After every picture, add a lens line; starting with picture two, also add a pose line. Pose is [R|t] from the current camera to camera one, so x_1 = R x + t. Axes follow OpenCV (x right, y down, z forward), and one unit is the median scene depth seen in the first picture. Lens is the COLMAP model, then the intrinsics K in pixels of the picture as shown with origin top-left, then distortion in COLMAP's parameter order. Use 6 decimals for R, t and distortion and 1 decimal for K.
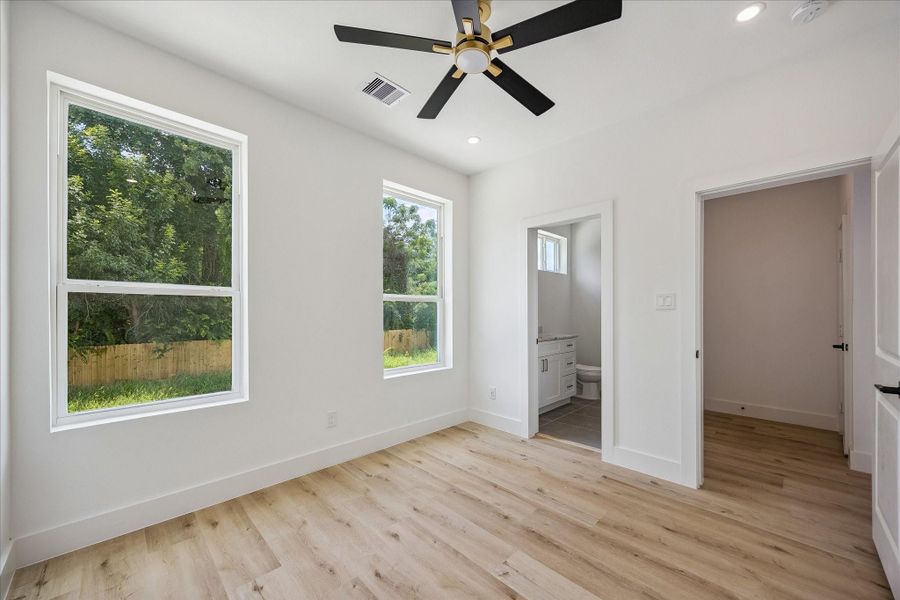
lens RADIAL K [[349.0, 0, 447.1], [0, 349.0, 307.0], [0, 0, 1]] dist [0.001601, 0.000182]
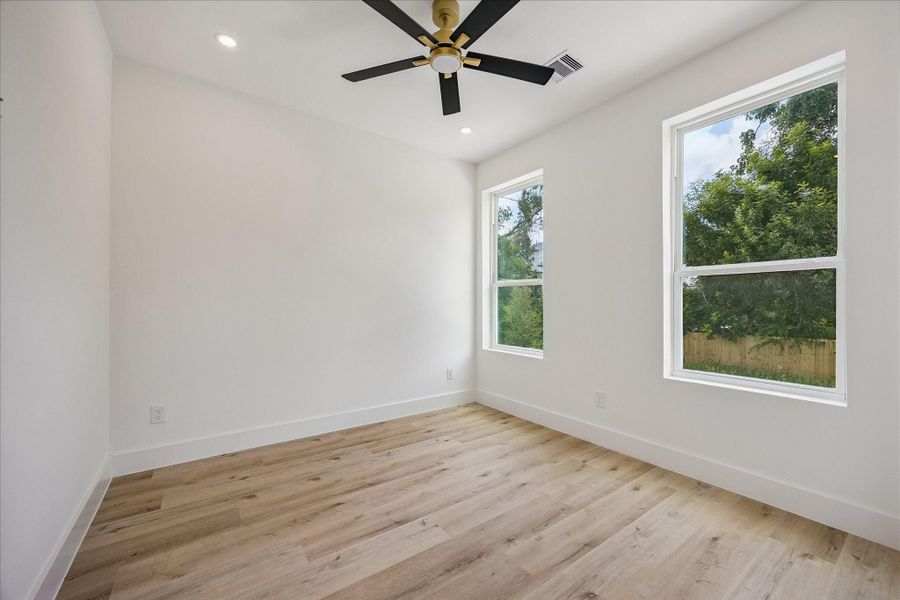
lens RADIAL K [[358.5, 0, 472.1], [0, 358.5, 312.1], [0, 0, 1]] dist [-0.001965, -0.000015]
pose [[-0.124282, 0.018002, -0.992084, 0.860214], [0.007233, 0.999825, 0.017236, 0.054779], [0.992221, -0.005034, -0.124391, 0.887920]]
